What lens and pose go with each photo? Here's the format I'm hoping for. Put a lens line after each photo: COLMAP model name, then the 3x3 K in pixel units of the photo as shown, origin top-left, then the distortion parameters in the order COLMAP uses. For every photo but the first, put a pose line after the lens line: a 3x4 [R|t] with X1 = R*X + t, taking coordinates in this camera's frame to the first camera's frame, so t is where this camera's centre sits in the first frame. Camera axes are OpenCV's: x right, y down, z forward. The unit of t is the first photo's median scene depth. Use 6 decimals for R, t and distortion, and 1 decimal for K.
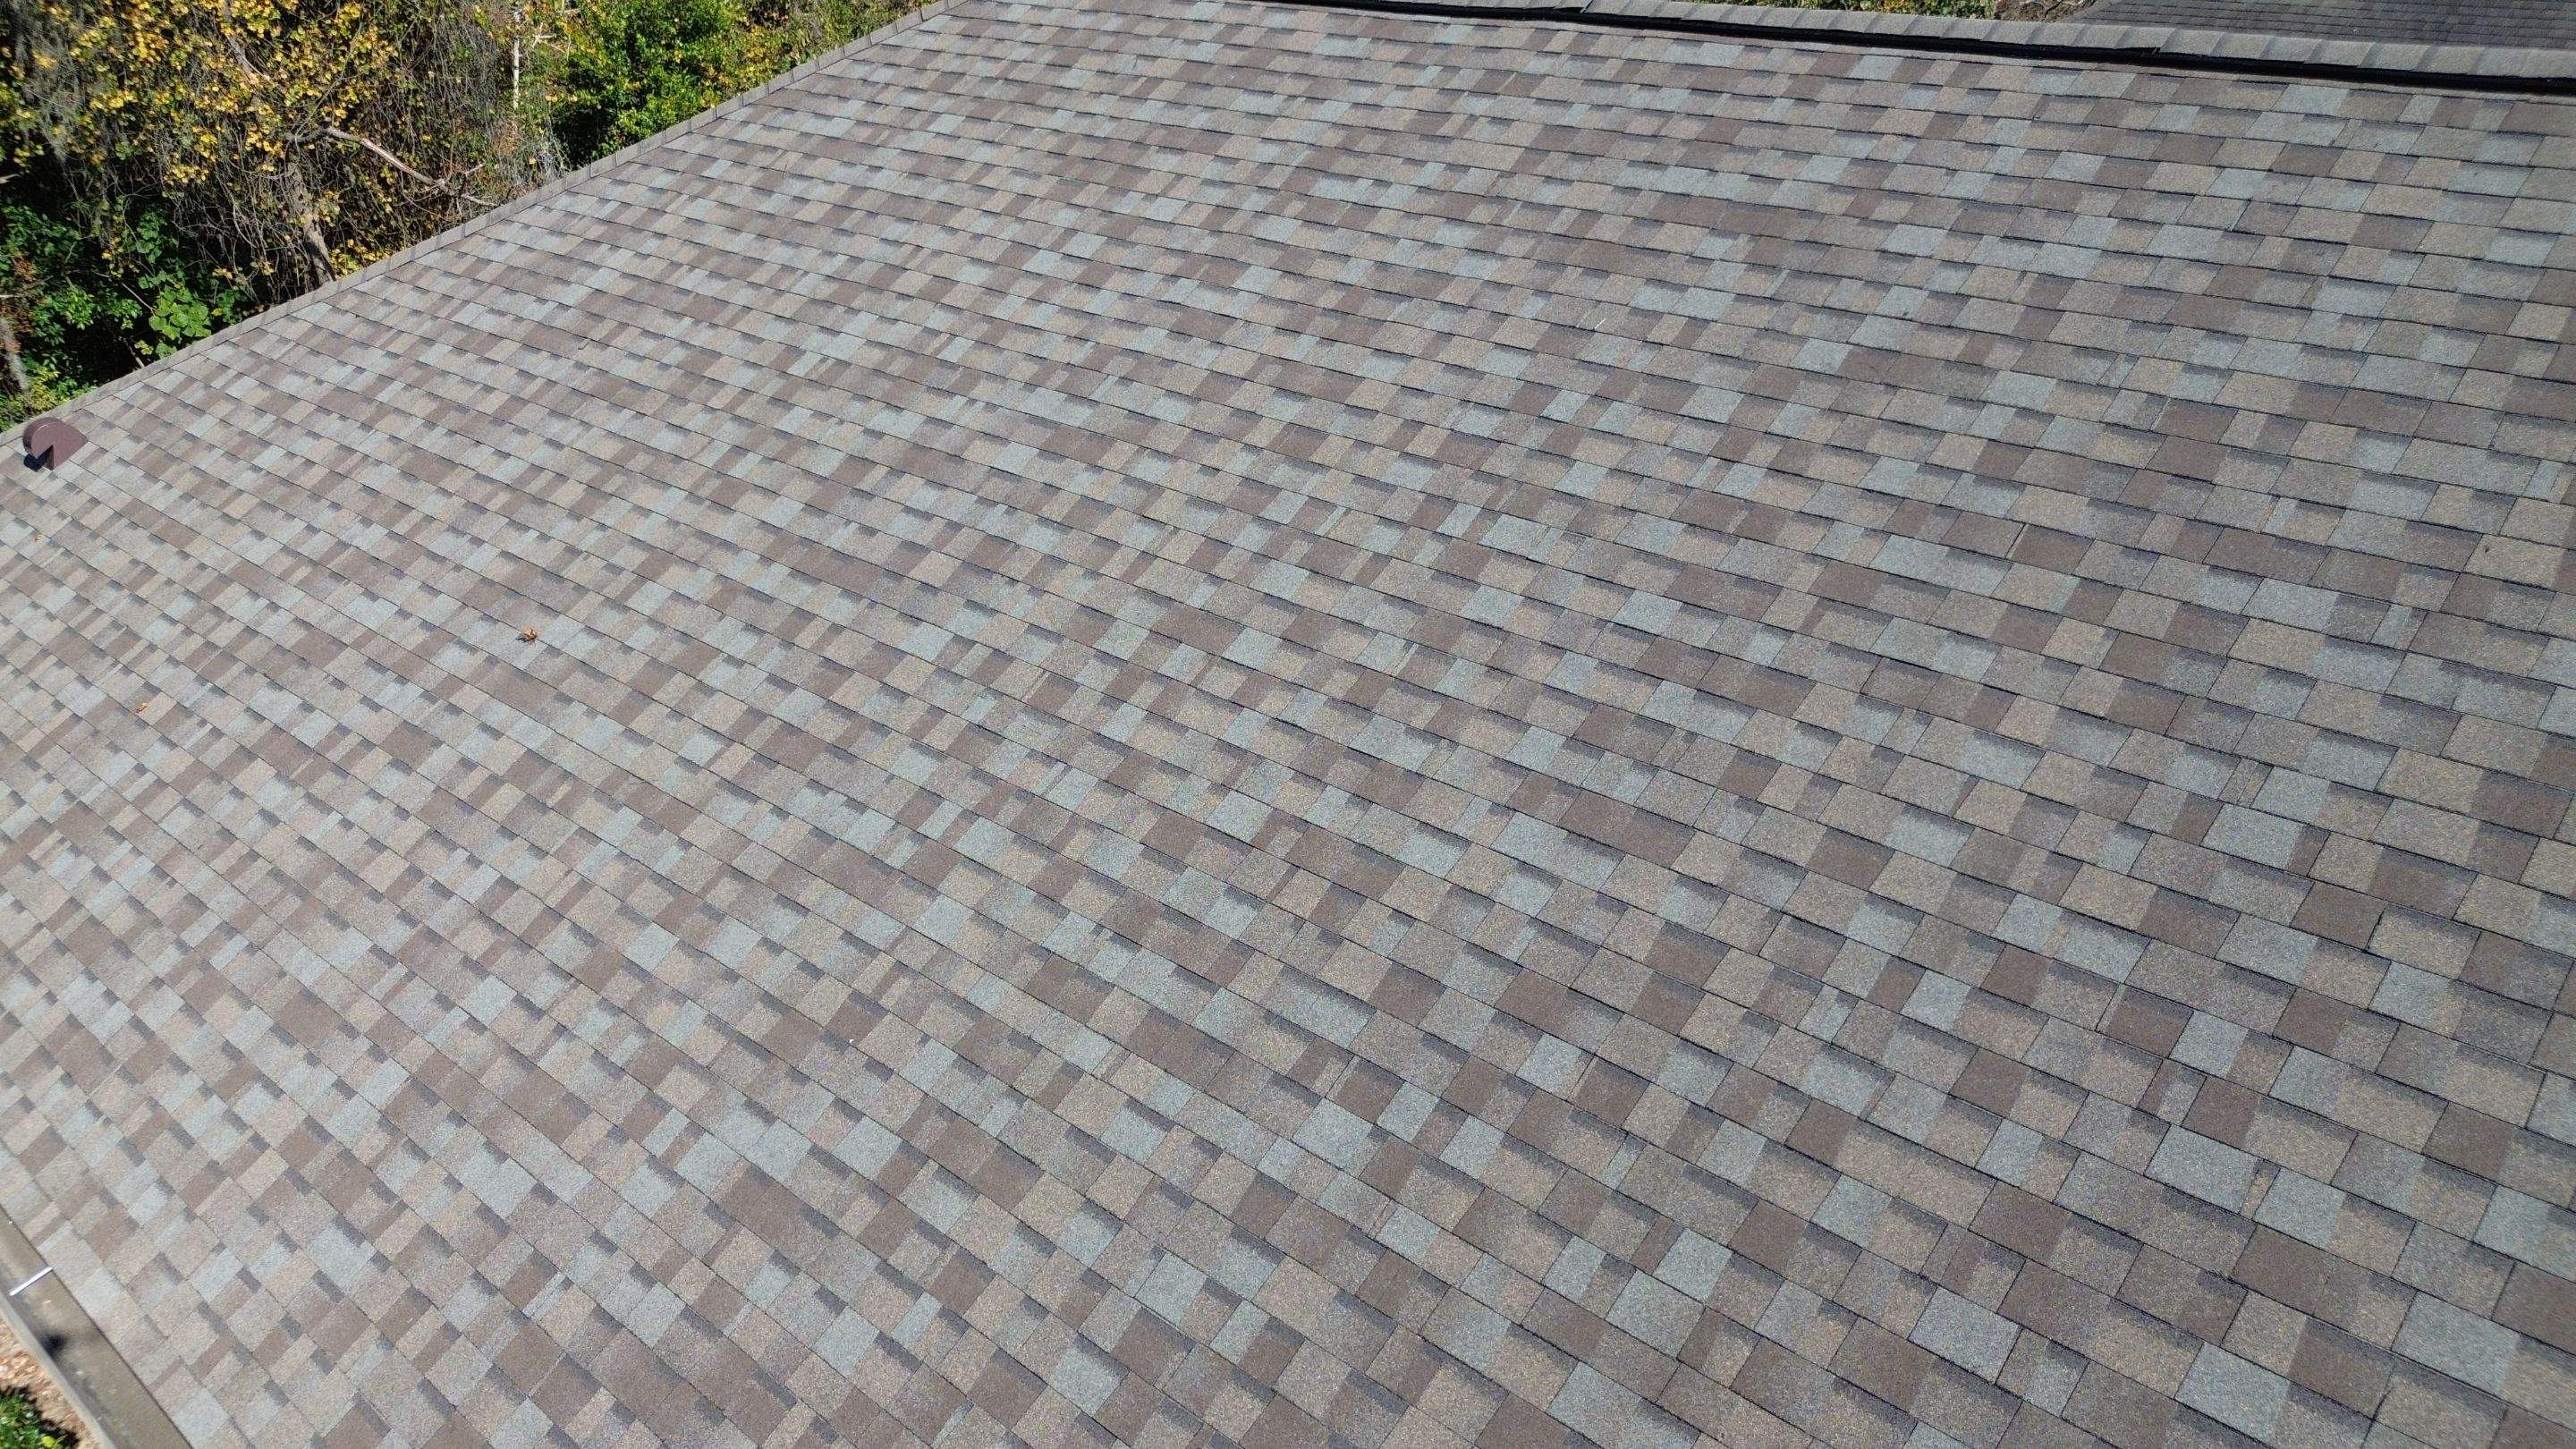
lens RADIAL K [[1830.7, 0, 1300.1], [0, 1830.7, 721.8], [0, 0, 1]] dist [0.059400, -0.053755]
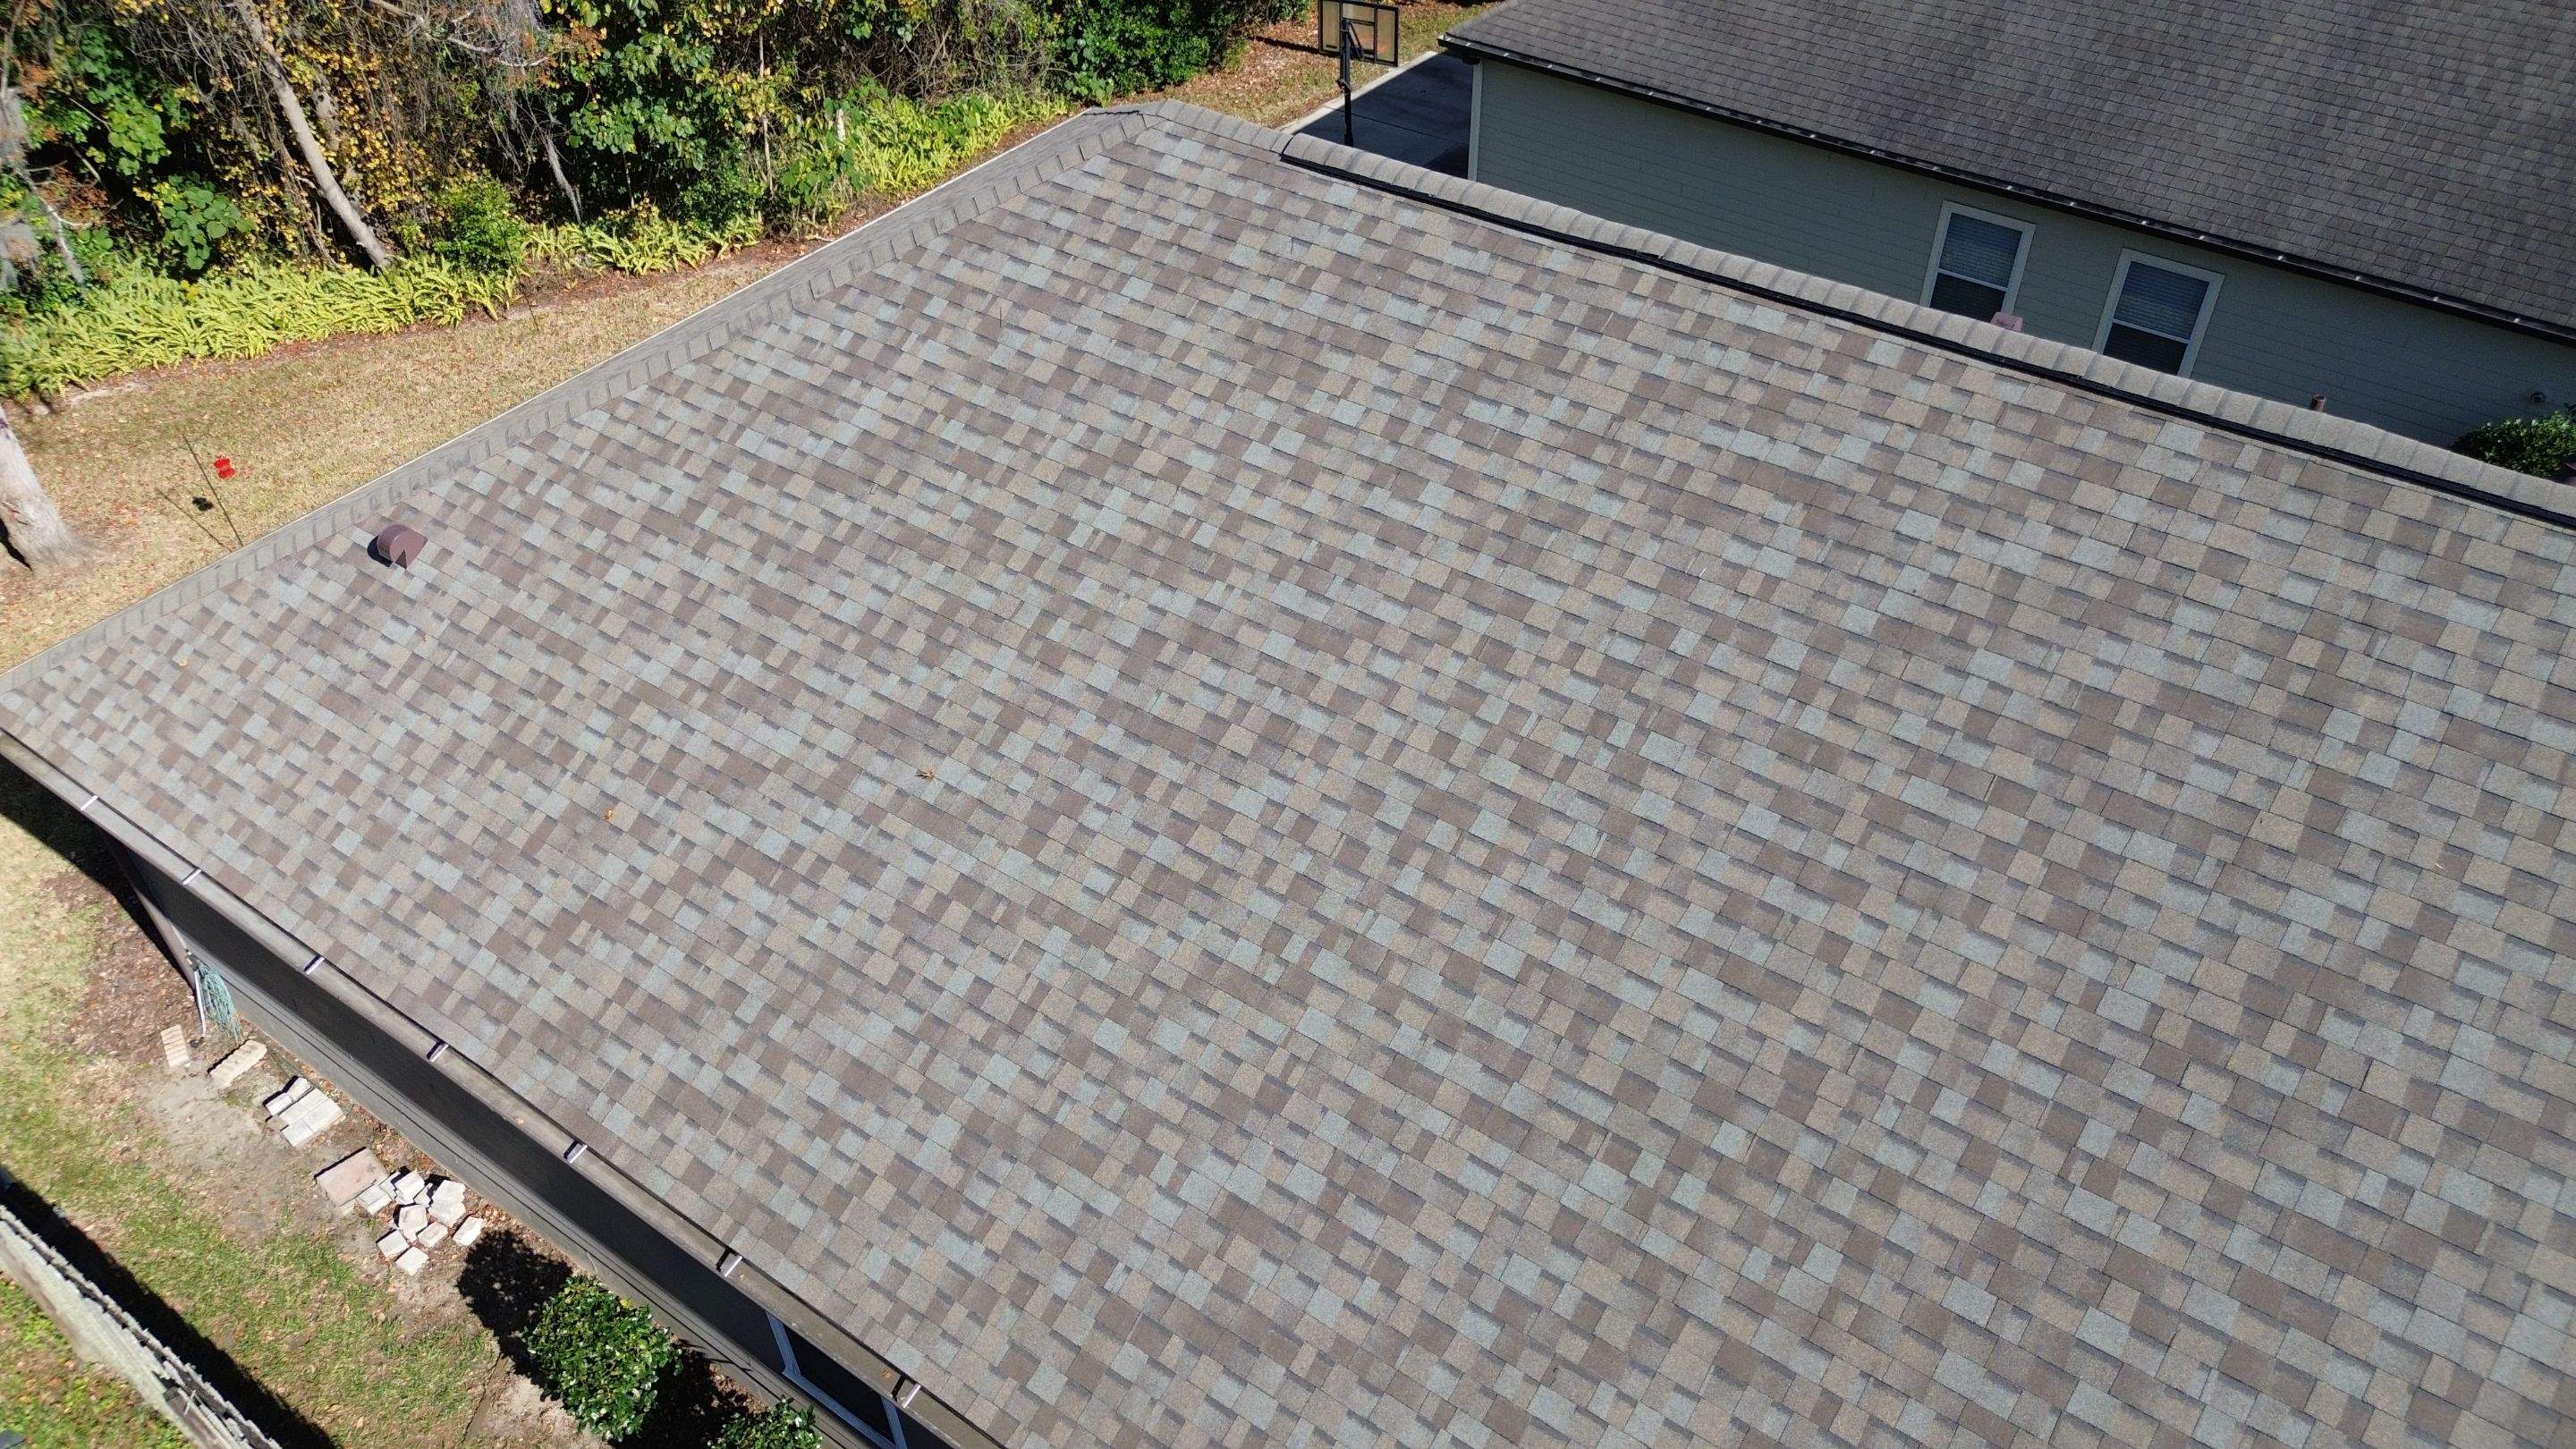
lens RADIAL K [[1830.7, 0, 1294.5], [0, 1830.7, 721.6], [0, 0, 1]] dist [0.059400, -0.053755]
pose [[0.994696, -0.073885, 0.071566, -0.307824], [0.053411, 0.965590, 0.254526, -0.552178], [-0.087909, -0.249354, 0.964414, -0.462821]]
